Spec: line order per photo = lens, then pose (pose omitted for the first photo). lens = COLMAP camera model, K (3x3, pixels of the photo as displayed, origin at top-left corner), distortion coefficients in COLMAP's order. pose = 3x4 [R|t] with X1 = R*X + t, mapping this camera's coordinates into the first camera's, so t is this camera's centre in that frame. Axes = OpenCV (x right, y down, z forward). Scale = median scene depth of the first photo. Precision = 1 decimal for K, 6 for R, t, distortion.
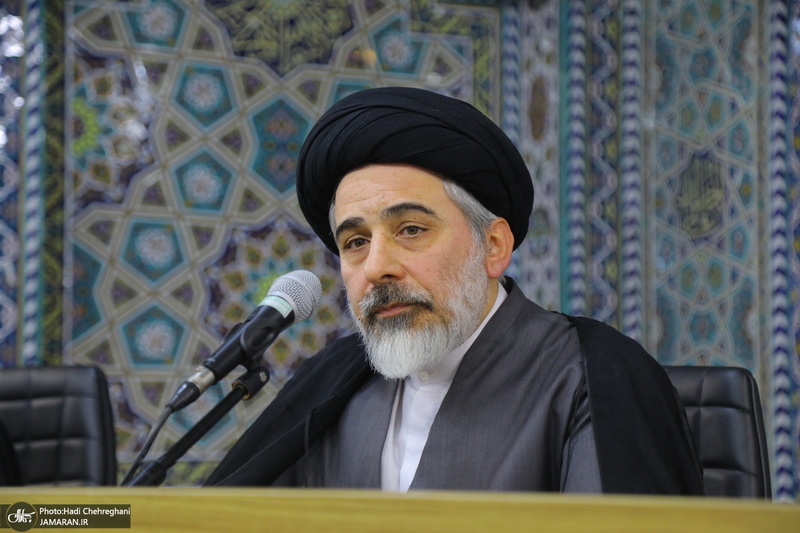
lens RADIAL K [[2013.6, 0, 400.0], [0, 2013.6, 266.5], [0, 0, 1]] dist [0.545951, -0.457478]
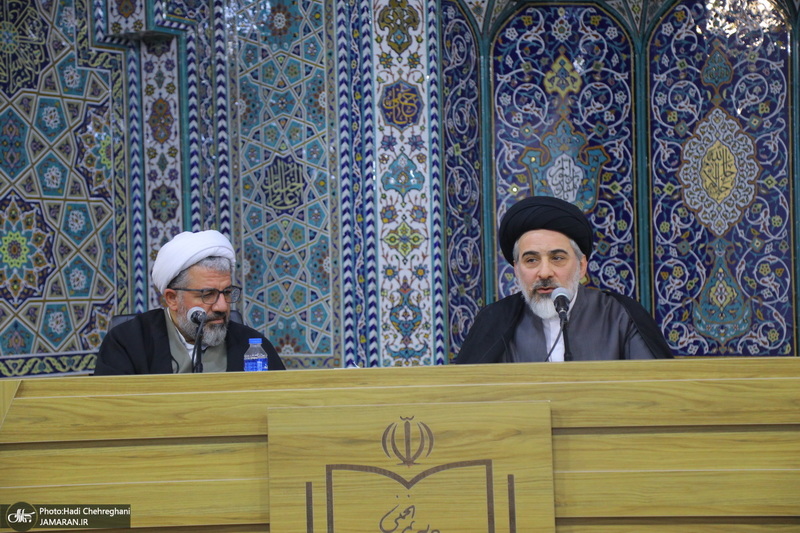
lens RADIAL K [[2055.6, 0, 400.0], [0, 2055.6, 266.5], [0, 0, 1]] dist [0.506825, -0.033336]
pose [[0.862736, -0.014134, 0.505457, -0.604327], [-0.015002, 0.998454, 0.053526, -0.059269], [-0.505431, -0.053762, 0.861190, -0.459389]]
